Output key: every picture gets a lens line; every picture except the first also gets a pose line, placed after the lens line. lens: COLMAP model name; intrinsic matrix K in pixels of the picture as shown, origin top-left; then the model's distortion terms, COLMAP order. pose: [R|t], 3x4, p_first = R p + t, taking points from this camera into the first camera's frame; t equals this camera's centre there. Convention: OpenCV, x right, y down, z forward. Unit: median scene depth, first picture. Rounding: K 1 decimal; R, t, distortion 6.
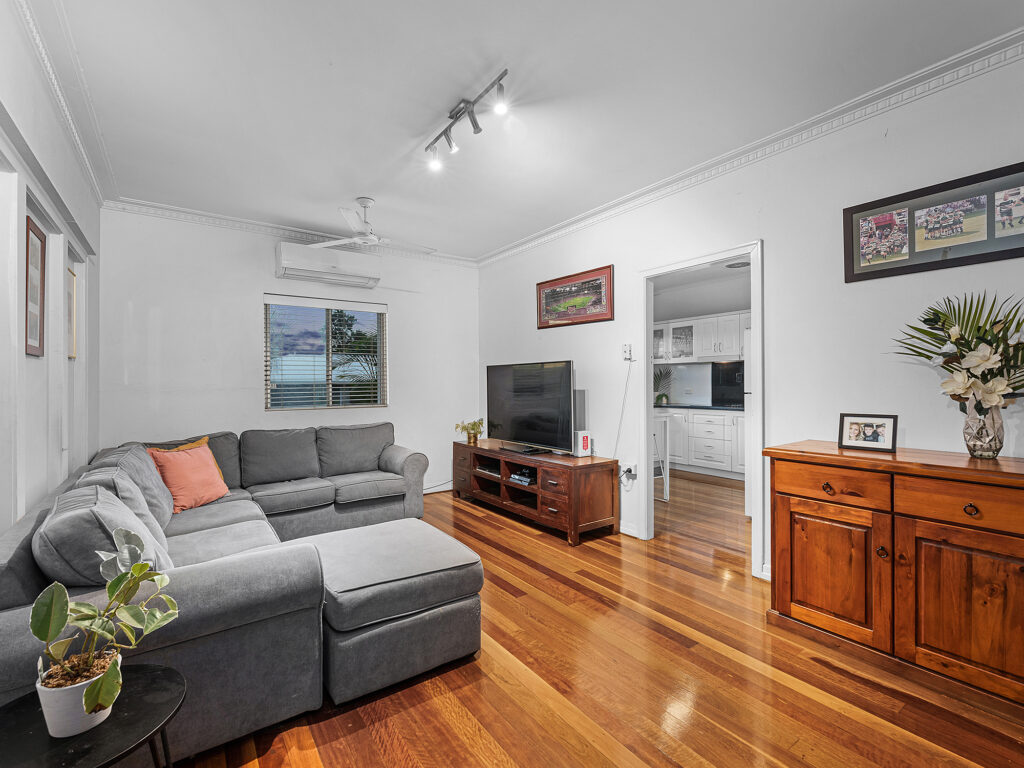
lens RADIAL K [[462.7, 0, 512.0], [0, 462.7, 384.0], [0, 0, 1]] dist [-0.001577, -0.000001]
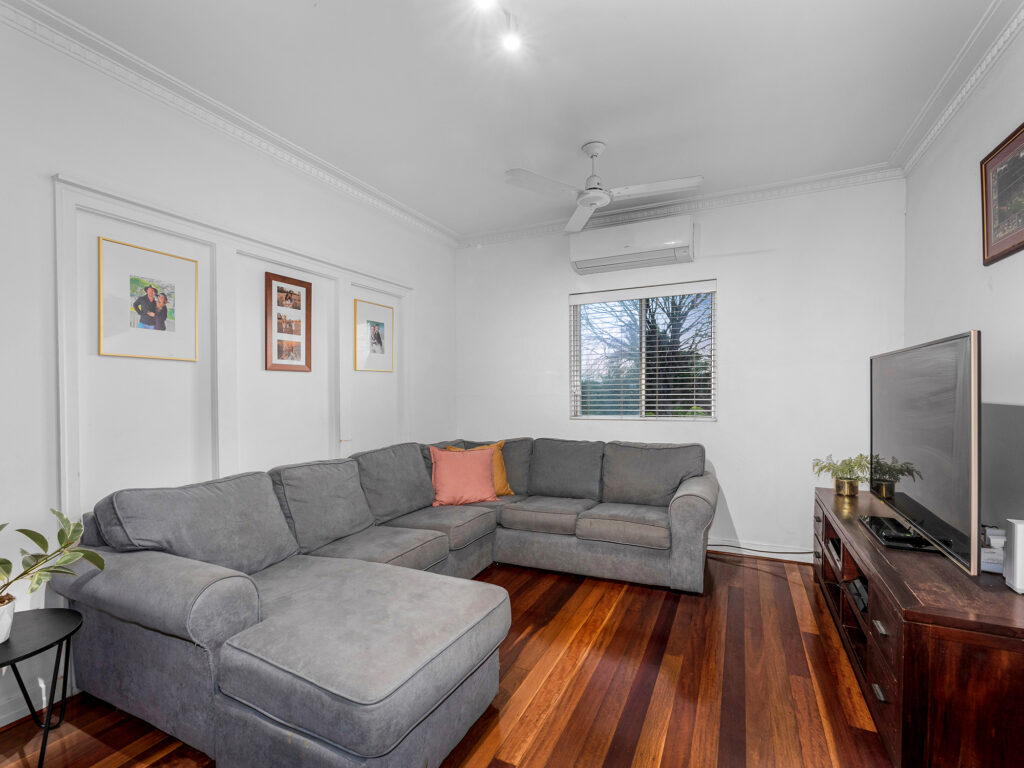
lens RADIAL K [[477.1, 0, 516.4], [0, 477.1, 391.1], [0, 0, 1]] dist [-0.002303, 0.000234]
pose [[0.485250, 0.000504, -0.874375, 0.263767], [0.001442, 0.999998, 0.001376, 0.000651], [0.874374, -0.001928, 0.485249, 0.441085]]
